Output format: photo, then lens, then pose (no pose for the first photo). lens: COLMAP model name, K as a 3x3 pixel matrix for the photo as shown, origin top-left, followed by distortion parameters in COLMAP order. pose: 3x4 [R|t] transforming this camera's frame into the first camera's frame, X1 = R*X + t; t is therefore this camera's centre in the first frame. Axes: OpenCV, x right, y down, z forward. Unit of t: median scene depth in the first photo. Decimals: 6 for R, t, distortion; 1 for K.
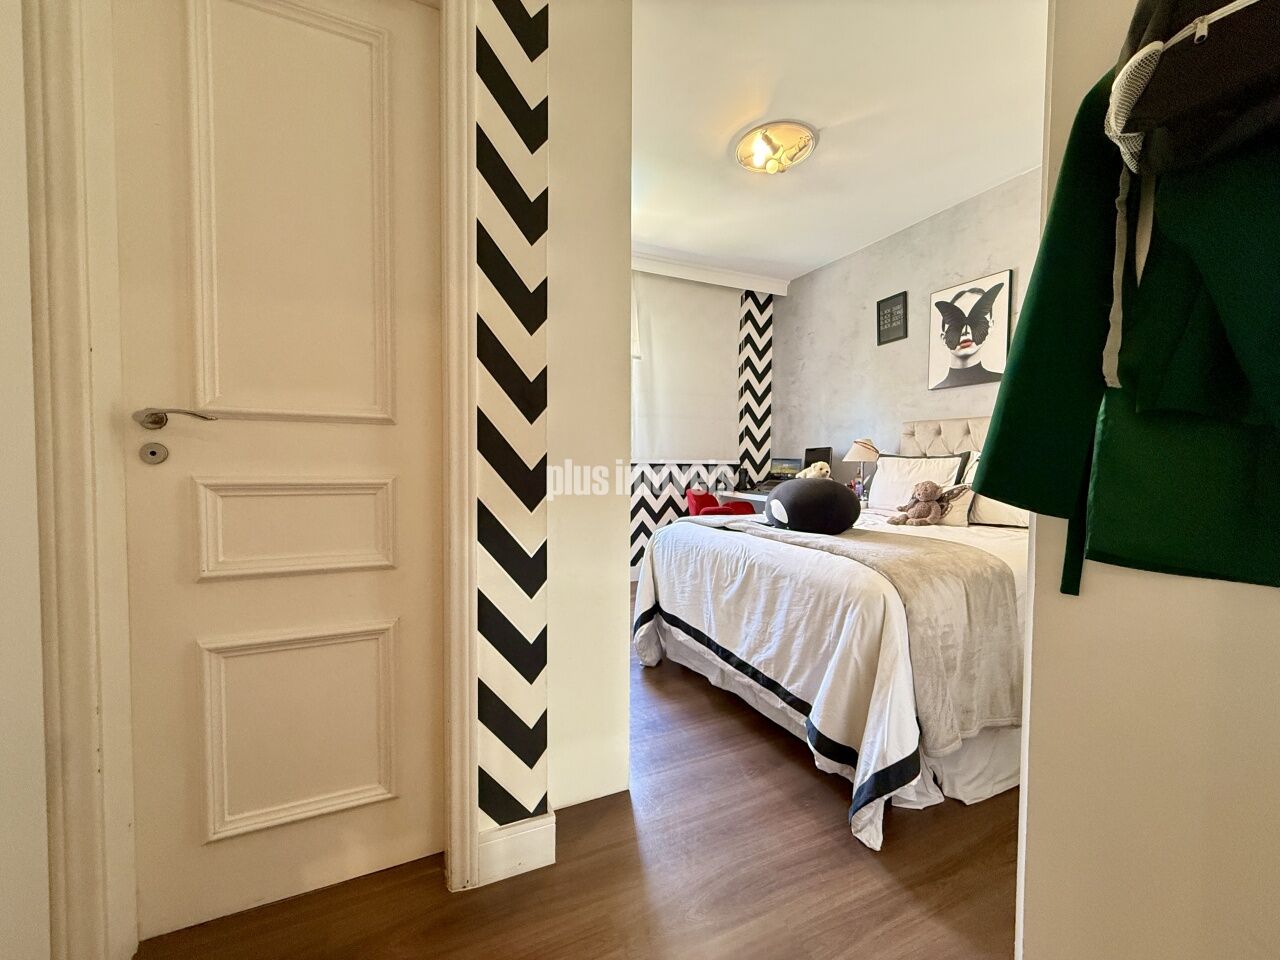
lens RADIAL K [[513.7, 0, 640.0], [0, 513.7, 480.0], [0, 0, 1]] dist [-0.001041, -0.000107]
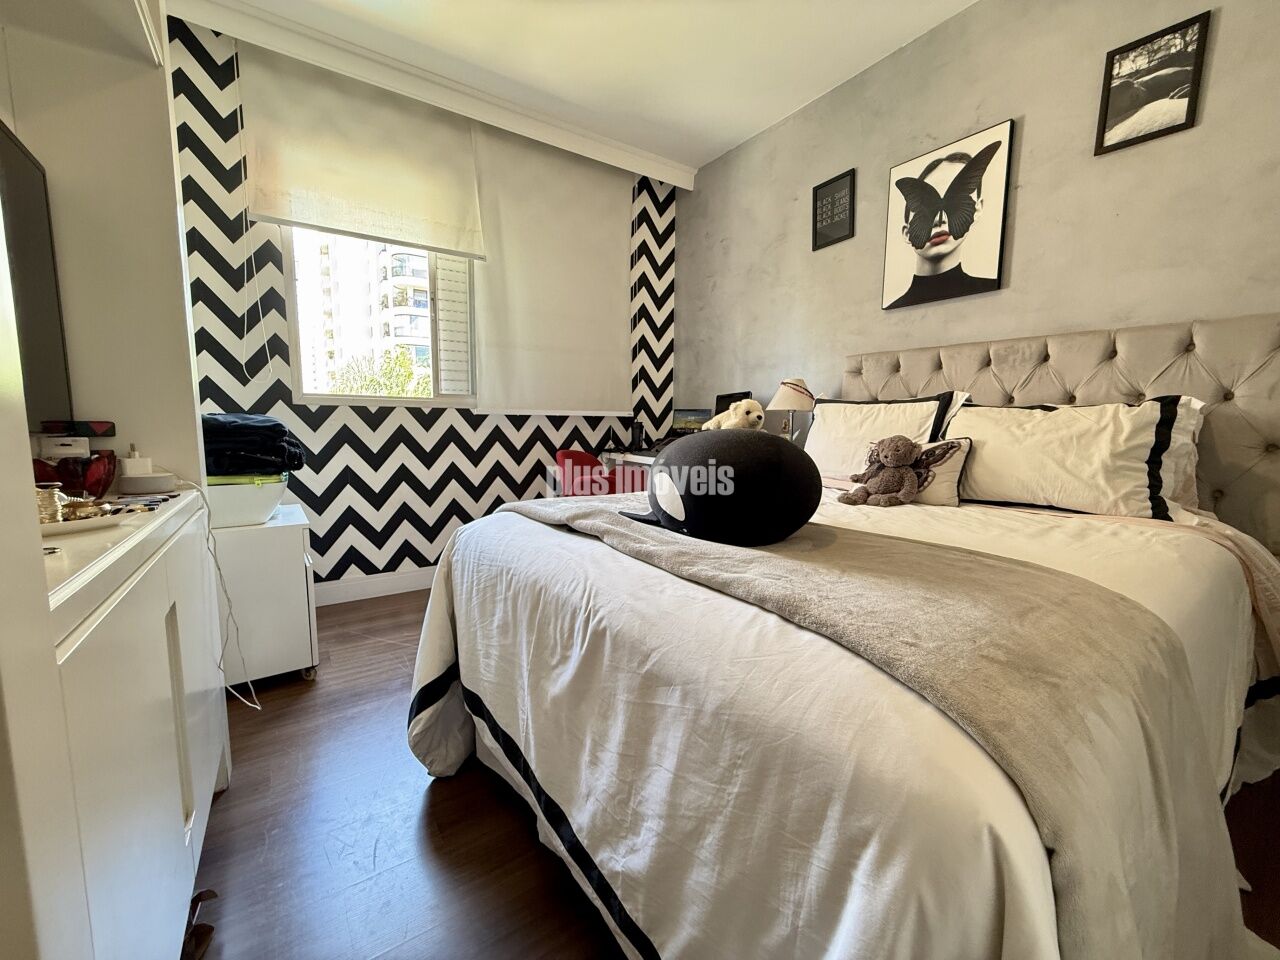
lens RADIAL K [[513.7, 0, 640.0], [0, 513.7, 480.0], [0, 0, 1]] dist [-0.001041, -0.000107]
pose [[0.985923, -0.020031, 0.165995, 0.111328], [0.006952, 0.996851, 0.078998, 0.003586], [-0.167055, -0.076732, 0.982957, 0.356143]]
